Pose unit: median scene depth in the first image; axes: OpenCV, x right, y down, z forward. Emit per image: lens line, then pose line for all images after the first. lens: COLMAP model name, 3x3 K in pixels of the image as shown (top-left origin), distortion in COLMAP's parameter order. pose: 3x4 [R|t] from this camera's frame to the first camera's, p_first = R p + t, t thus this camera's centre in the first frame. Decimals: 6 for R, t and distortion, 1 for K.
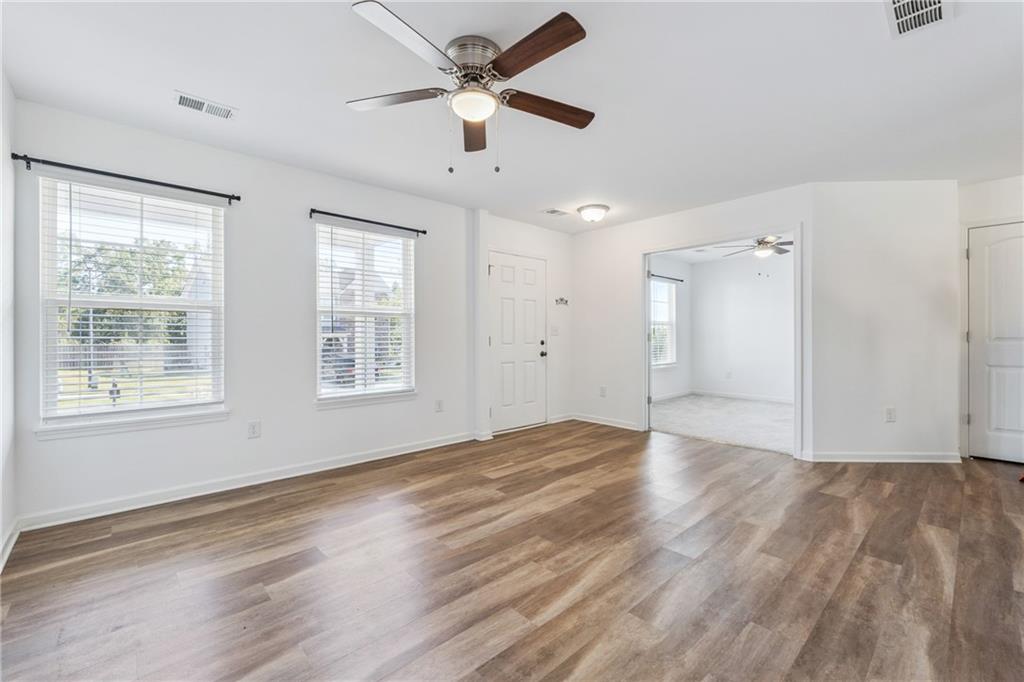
lens RADIAL K [[431.2, 0, 517.5], [0, 431.2, 336.5], [0, 0, 1]] dist [-0.004353, -0.000538]
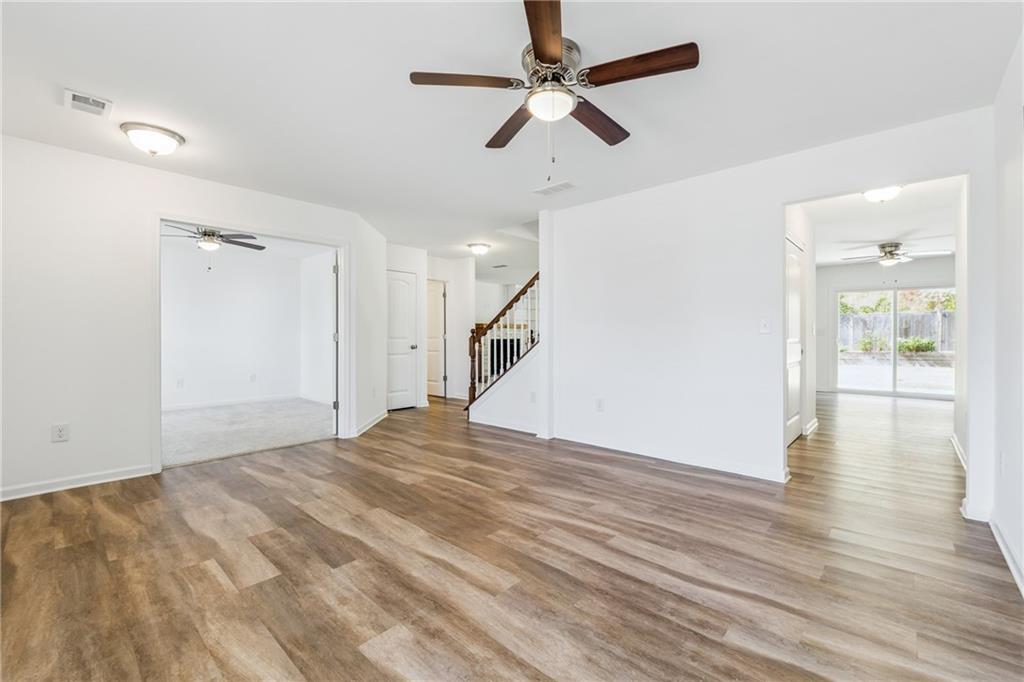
lens RADIAL K [[431.2, 0, 517.5], [0, 431.2, 336.5], [0, 0, 1]] dist [-0.004353, -0.000538]
pose [[-0.084301, -0.000160, 0.996440, -0.863900], [0.001071, 0.999999, 0.000251, -0.000191], [-0.996440, 0.001089, -0.084301, 0.915202]]
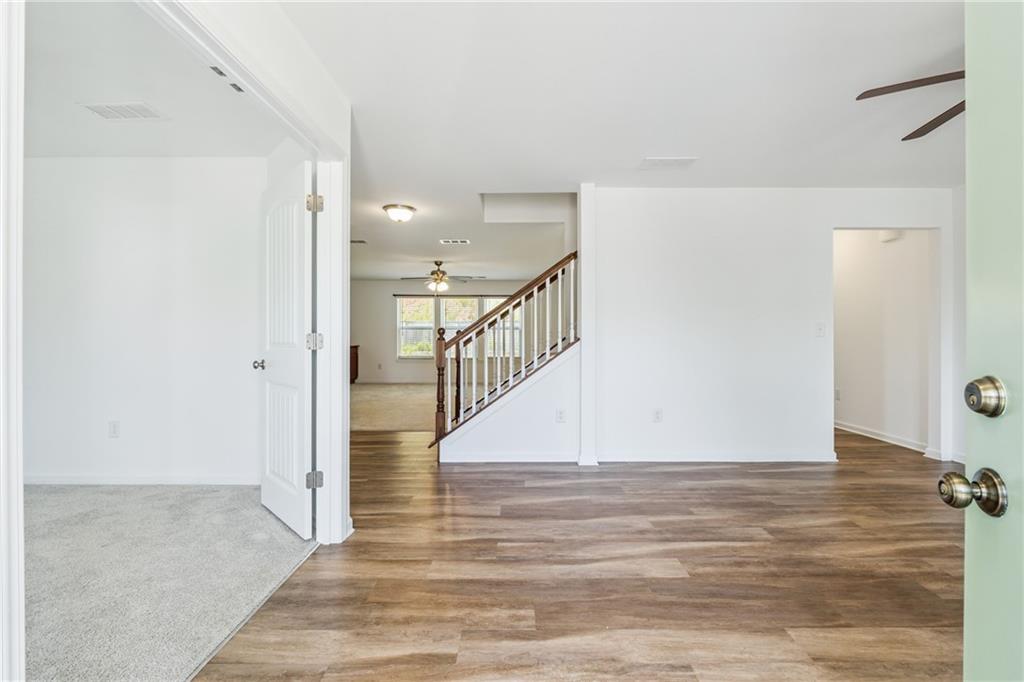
lens RADIAL K [[440.2, 0, 512.0], [0, 440.2, 341.0], [0, 0, 1]] dist [-0.012426, -0.000538]
pose [[-0.728105, -0.002860, 0.685460, 0.071582], [0.001884, 0.999979, 0.006174, -0.003721], [-0.685463, 0.005786, -0.728084, 1.890297]]
